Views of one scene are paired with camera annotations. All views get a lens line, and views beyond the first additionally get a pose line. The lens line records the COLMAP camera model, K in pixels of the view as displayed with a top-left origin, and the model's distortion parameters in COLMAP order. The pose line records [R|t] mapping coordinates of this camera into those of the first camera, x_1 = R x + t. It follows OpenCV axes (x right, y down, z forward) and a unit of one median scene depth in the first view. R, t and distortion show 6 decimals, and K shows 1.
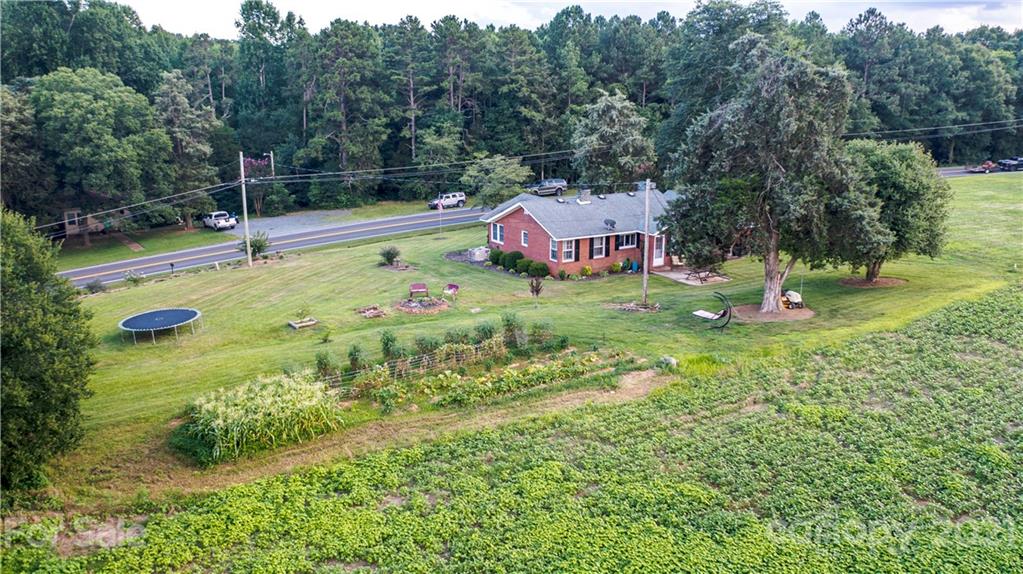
lens RADIAL K [[813.1, 0, 511.5], [0, 813.1, 287.0], [0, 0, 1]] dist [-0.002265, -0.004572]
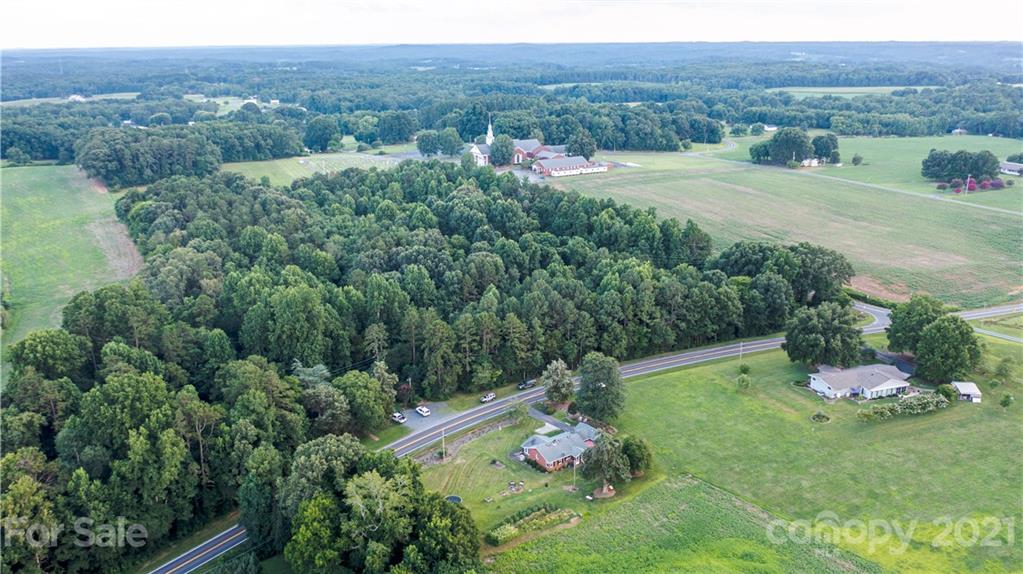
lens RADIAL K [[813.1, 0, 511.5], [0, 813.1, 287.0], [0, 0, 1]] dist [-0.002265, -0.004572]
pose [[0.994654, -0.032405, 0.098043, -0.406949], [0.027591, 0.998365, 0.050068, -0.958776], [-0.099505, -0.047096, 0.993922, -2.336601]]
